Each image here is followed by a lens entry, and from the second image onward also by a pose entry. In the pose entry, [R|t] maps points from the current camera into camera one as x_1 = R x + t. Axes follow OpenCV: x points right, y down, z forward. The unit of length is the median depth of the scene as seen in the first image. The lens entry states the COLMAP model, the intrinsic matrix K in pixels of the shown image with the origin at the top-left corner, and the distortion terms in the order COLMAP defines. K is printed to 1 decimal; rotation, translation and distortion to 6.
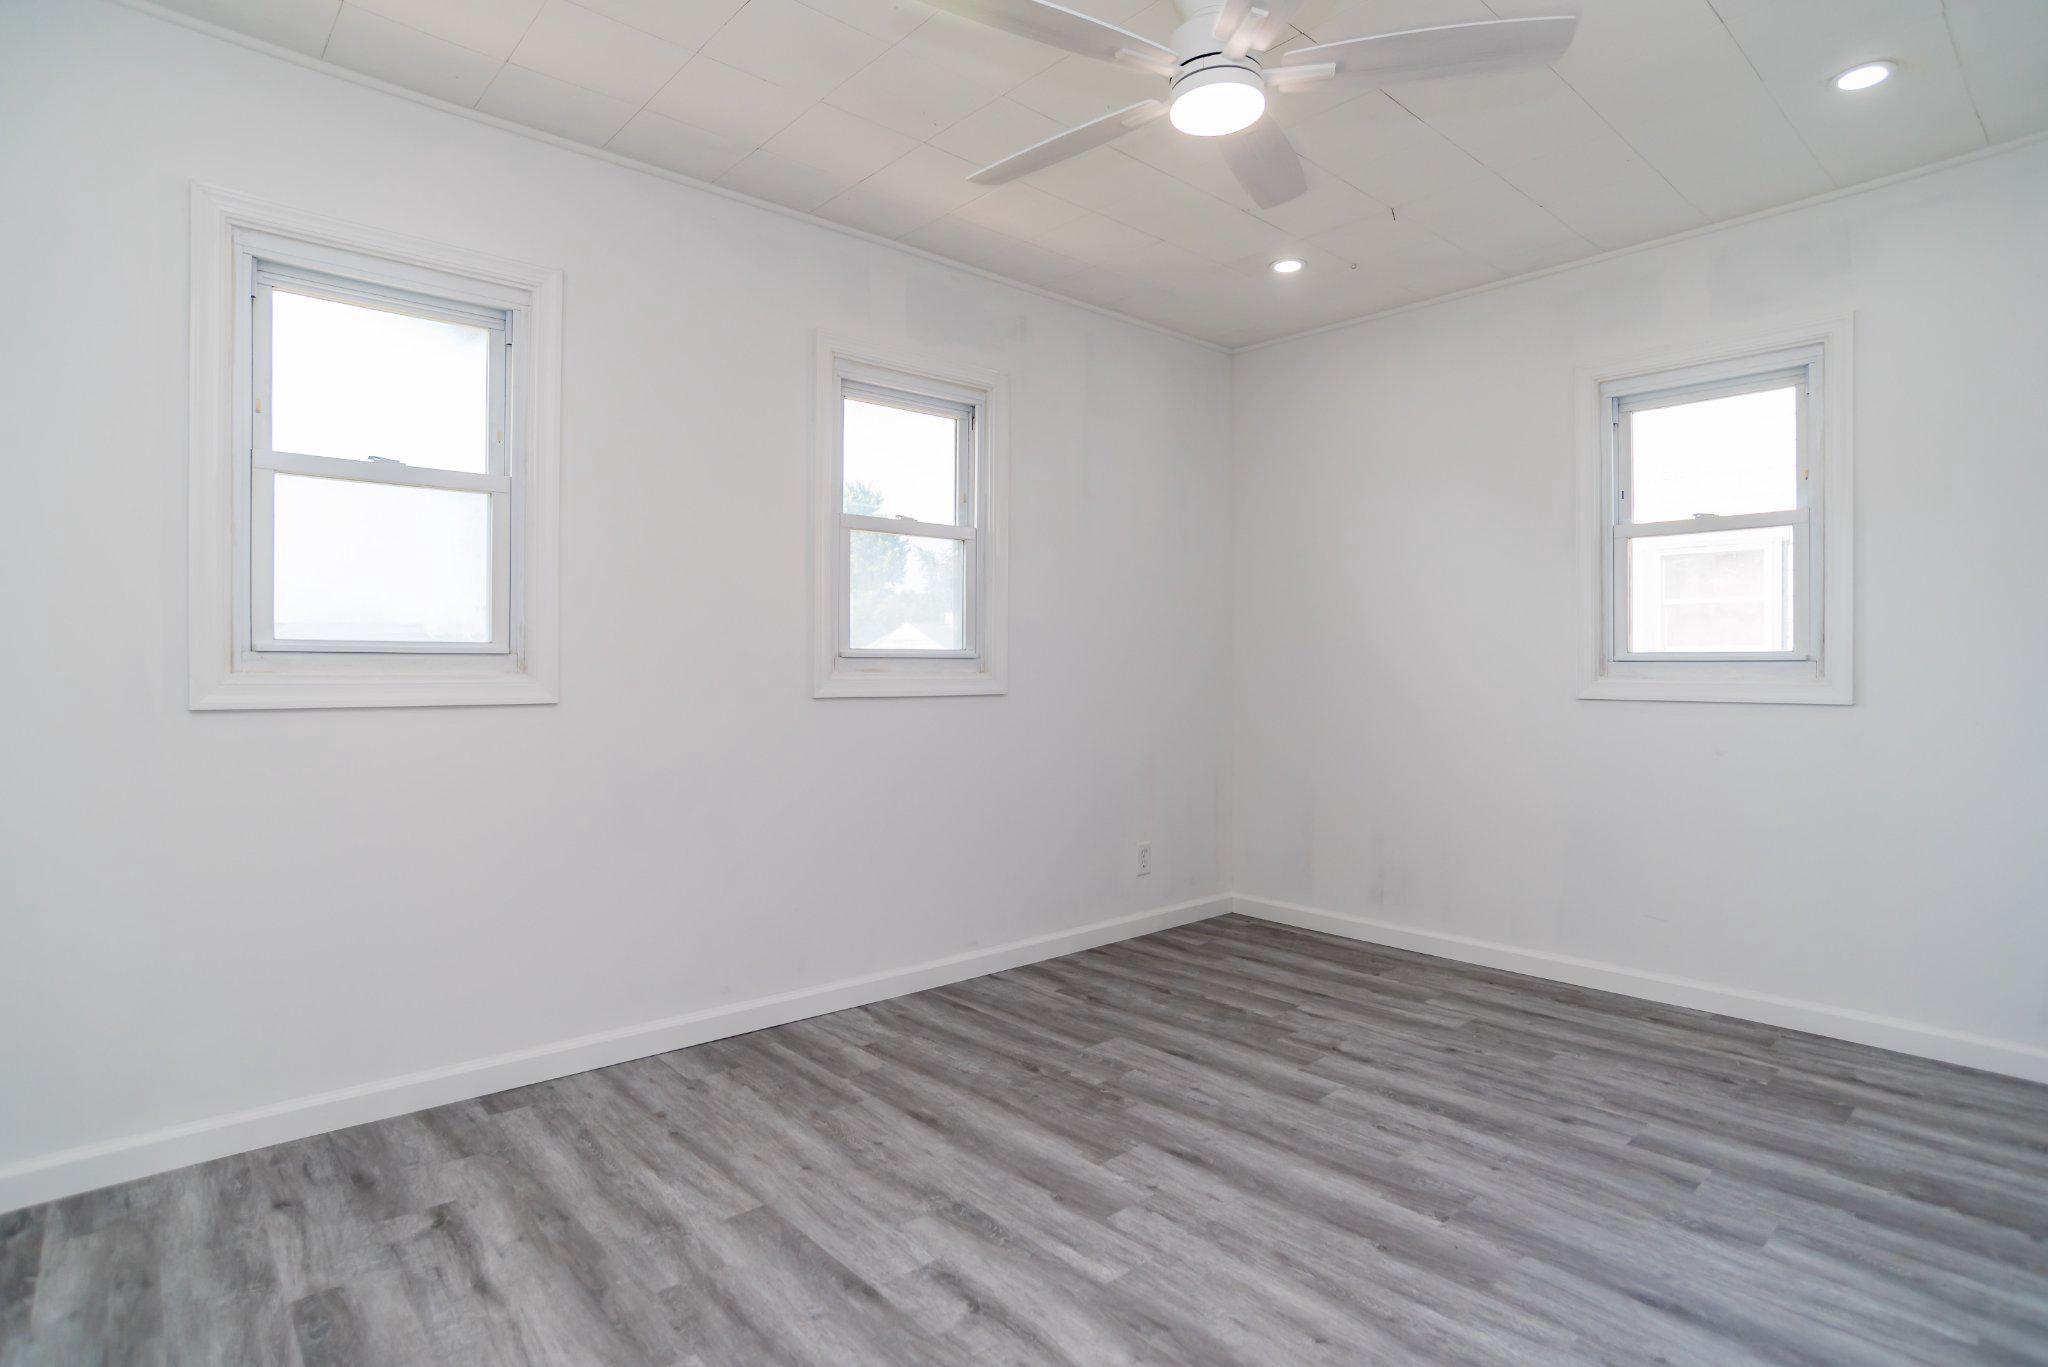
lens RADIAL K [[1067.6, 0, 1031.4], [0, 1067.6, 662.6], [0, 0, 1]] dist [-0.079137, 0.039000]
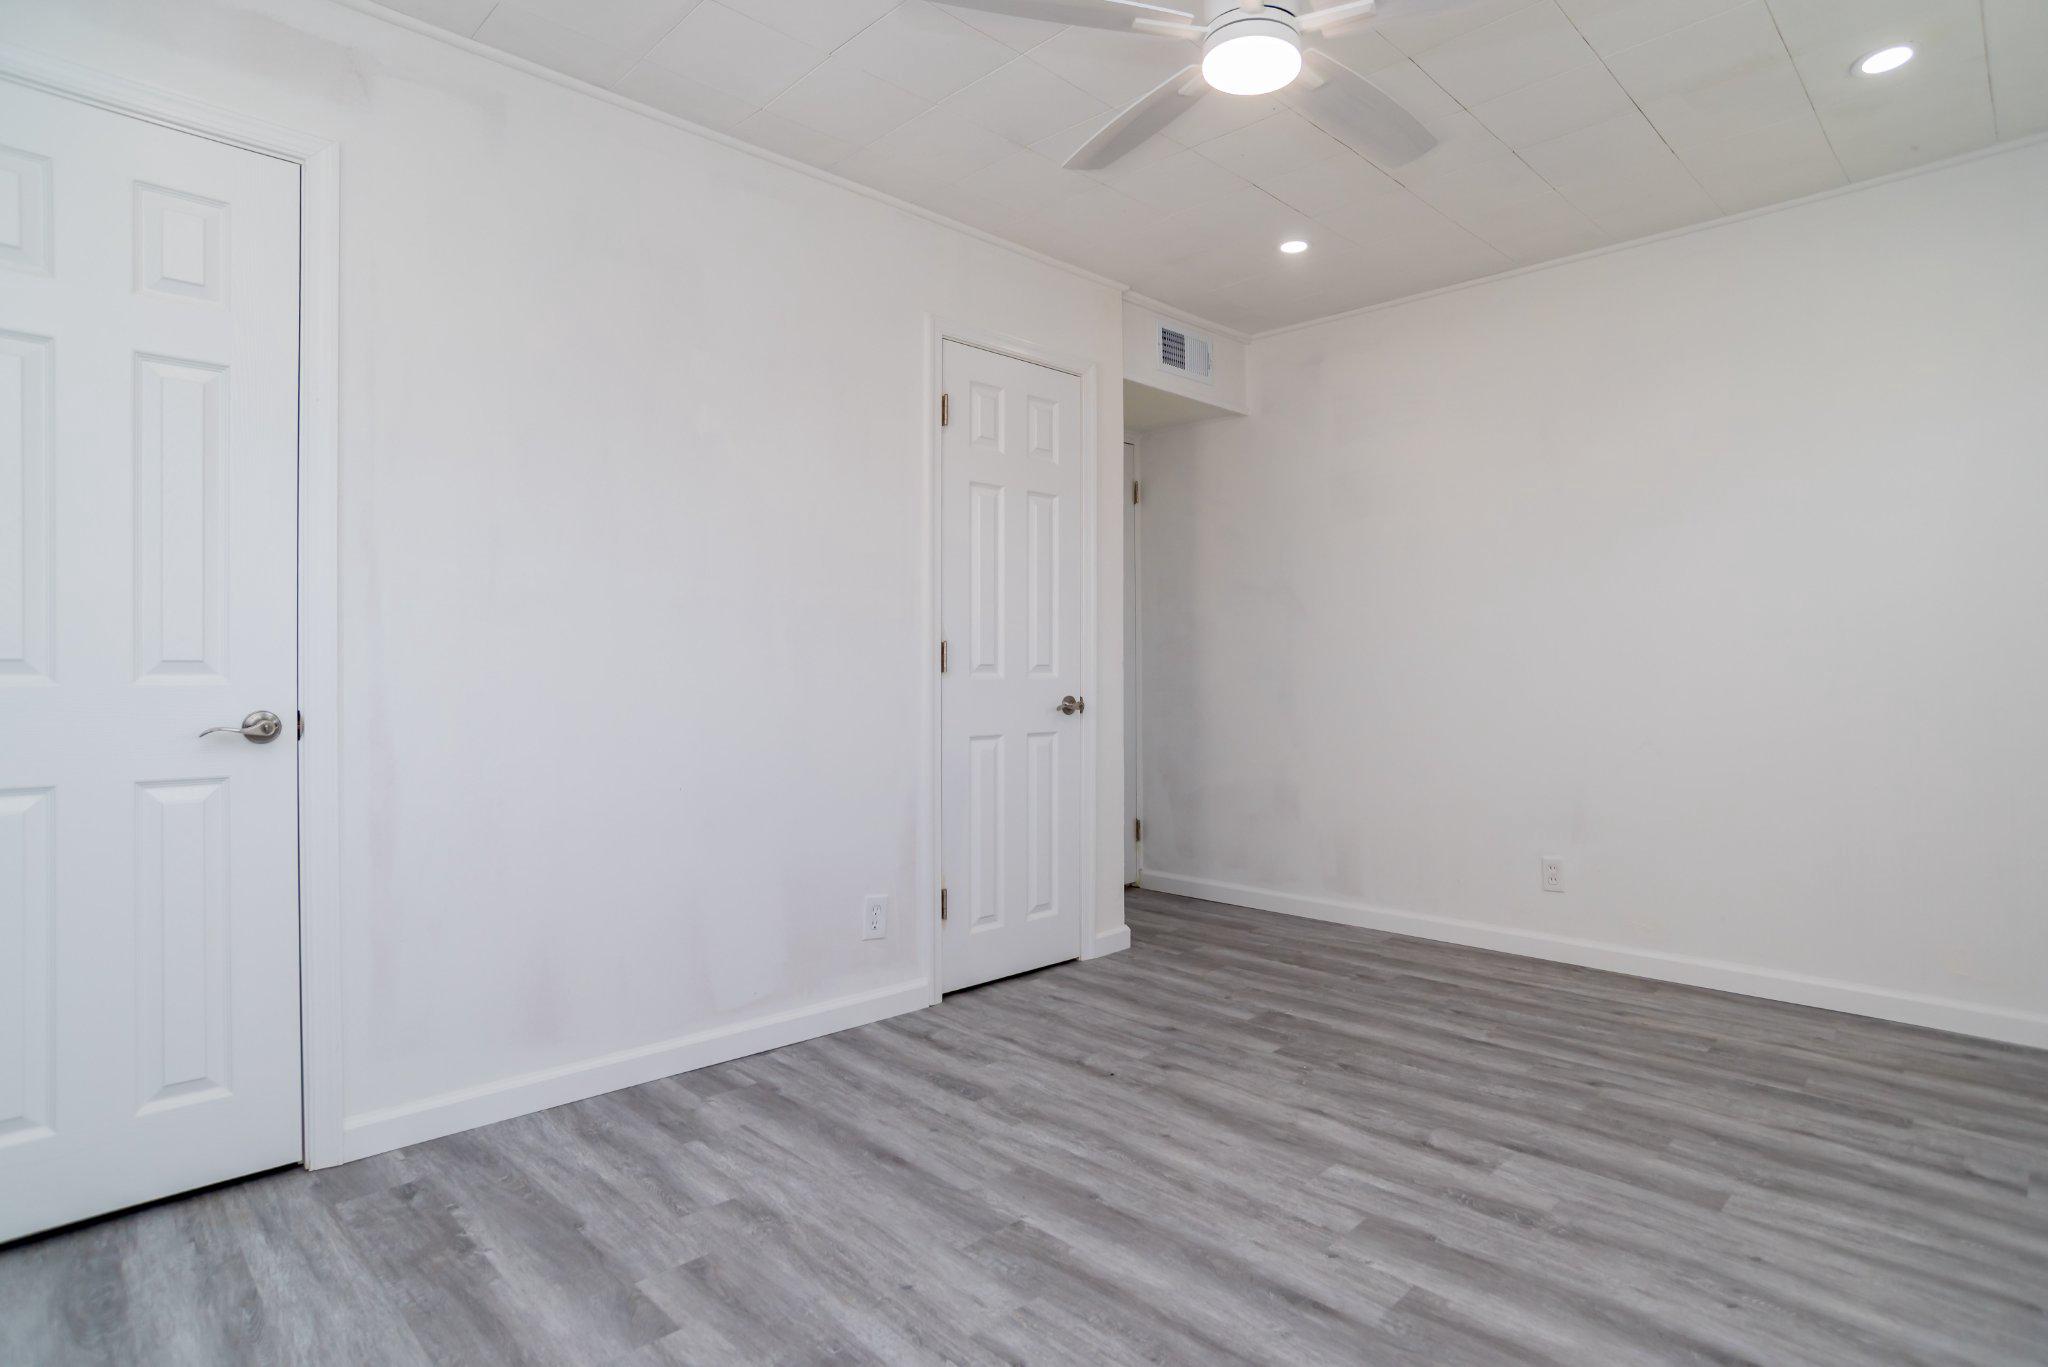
lens RADIAL K [[1067.6, 0, 1031.4], [0, 1067.6, 662.6], [0, 0, 1]] dist [-0.079137, 0.039000]
pose [[-0.999119, 0.002283, -0.041914, 0.432469], [0.002802, 0.999920, -0.012331, 0.030033], [0.041882, -0.012437, -0.999045, 2.014851]]
